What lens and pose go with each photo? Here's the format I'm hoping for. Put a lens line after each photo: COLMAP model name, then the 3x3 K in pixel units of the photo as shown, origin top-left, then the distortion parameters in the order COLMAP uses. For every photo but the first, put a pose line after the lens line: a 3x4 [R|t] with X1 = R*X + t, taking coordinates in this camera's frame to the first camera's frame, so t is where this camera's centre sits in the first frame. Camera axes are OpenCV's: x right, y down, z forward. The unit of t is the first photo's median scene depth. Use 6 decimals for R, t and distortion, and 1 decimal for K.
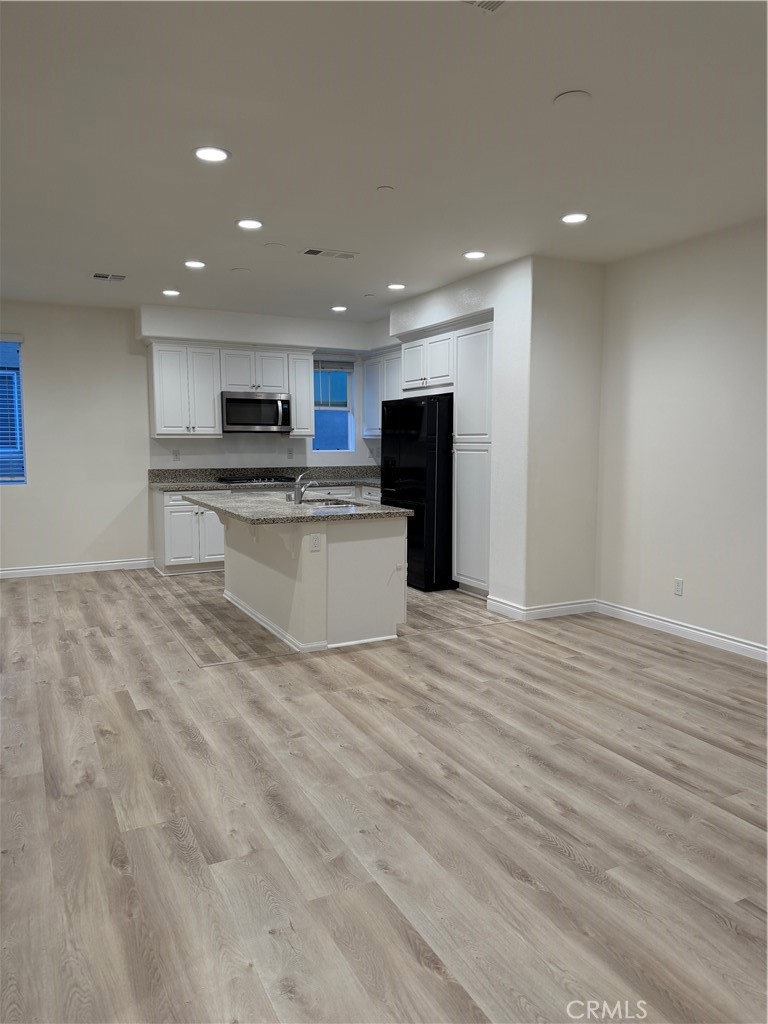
lens RADIAL K [[719.3, 0, 401.3], [0, 719.3, 510.7], [0, 0, 1]] dist [0.119815, -0.217398]
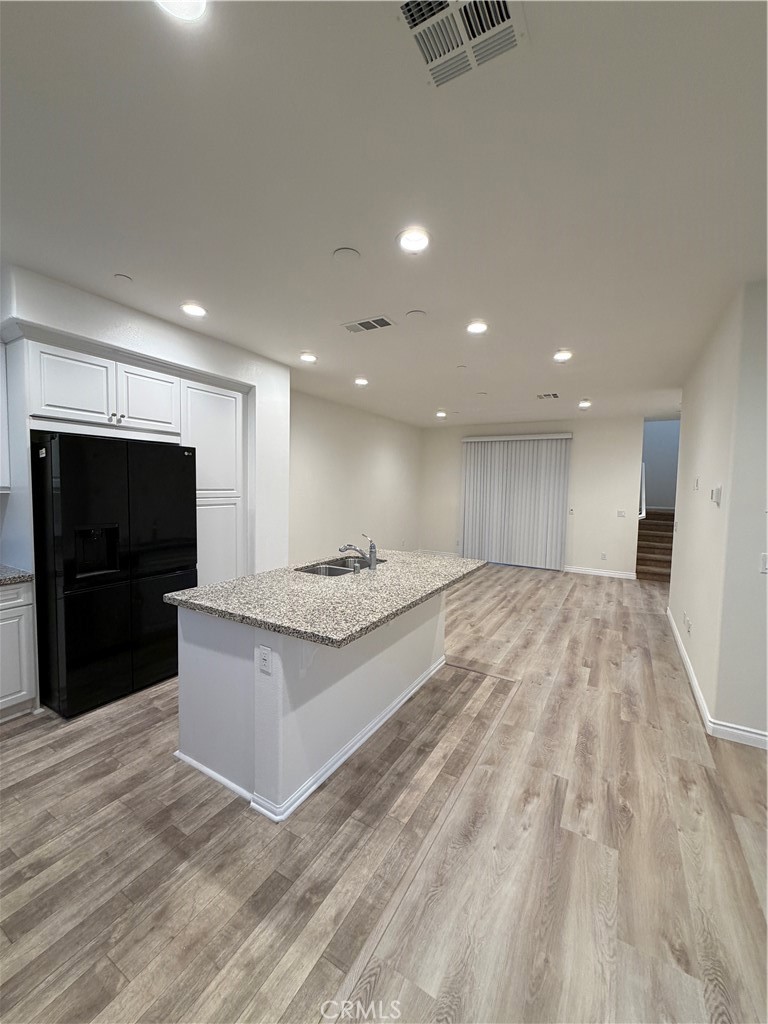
lens RADIAL K [[408.8, 0, 384.2], [0, 408.8, 509.2], [0, 0, 1]] dist [-0.000673, 0.000148]
pose [[-0.523731, -0.058622, 0.849864, -0.557735], [0.068534, 0.991496, 0.110626, -0.133001], [-0.849122, 0.116183, -0.515260, 1.160569]]
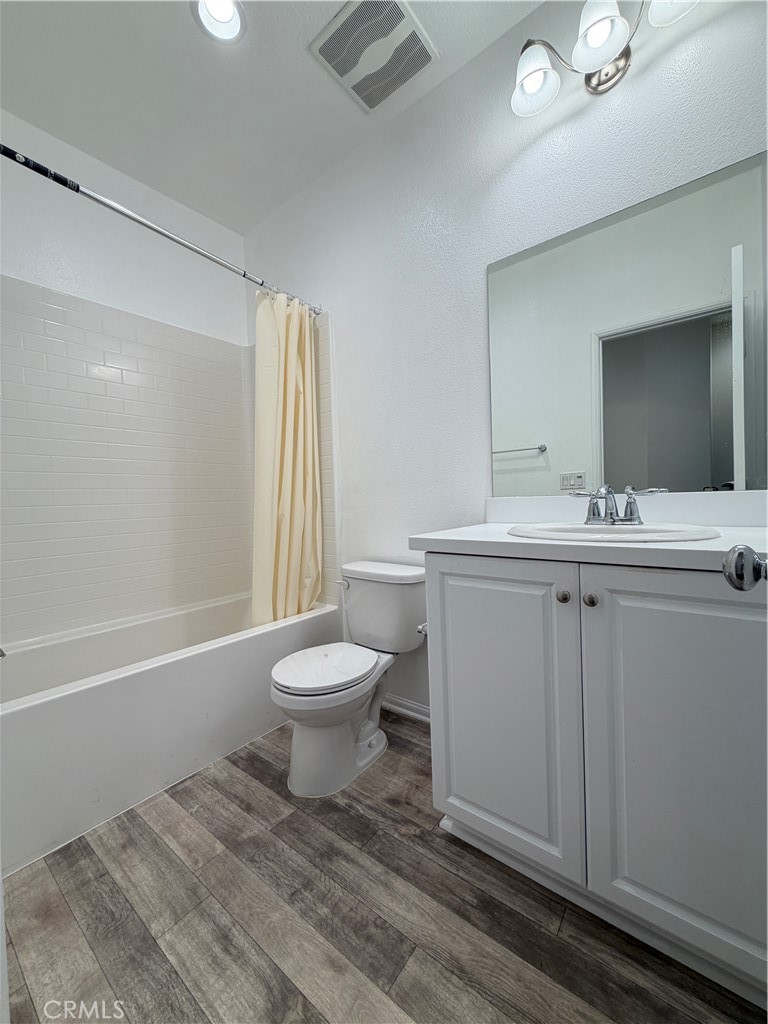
lens RADIAL K [[405.7, 0, 383.1], [0, 405.7, 509.9], [0, 0, 1]] dist [-0.000594, 0.000322]
pose [[-0.914315, 0.046432, -0.402334, -0.208330], [-0.004789, 0.992097, 0.125378, -0.072143], [0.404977, 0.116562, -0.906867, 1.362461]]
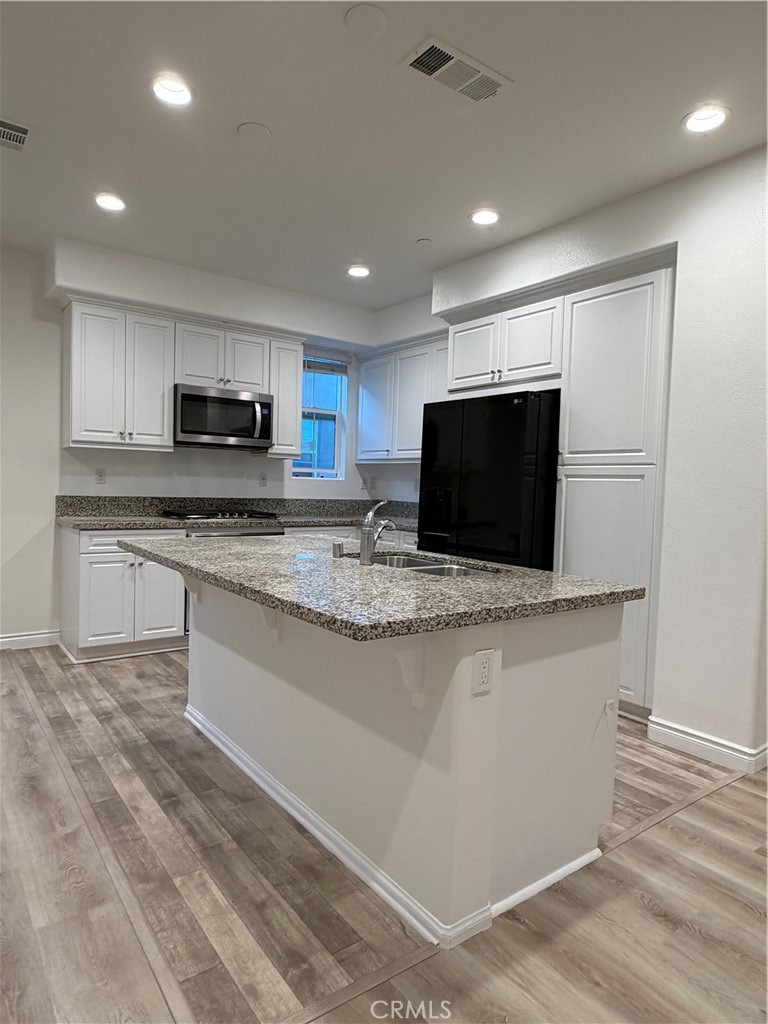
lens RADIAL K [[616.3, 0, 386.7], [0, 616.3, 518.4], [0, 0, 1]] dist [-0.005149, 0.000557]
pose [[0.986980, 0.023092, 0.159174, -0.184566], [-0.016212, 0.998883, -0.044391, -0.021282], [-0.160022, 0.041233, 0.986252, 0.530552]]
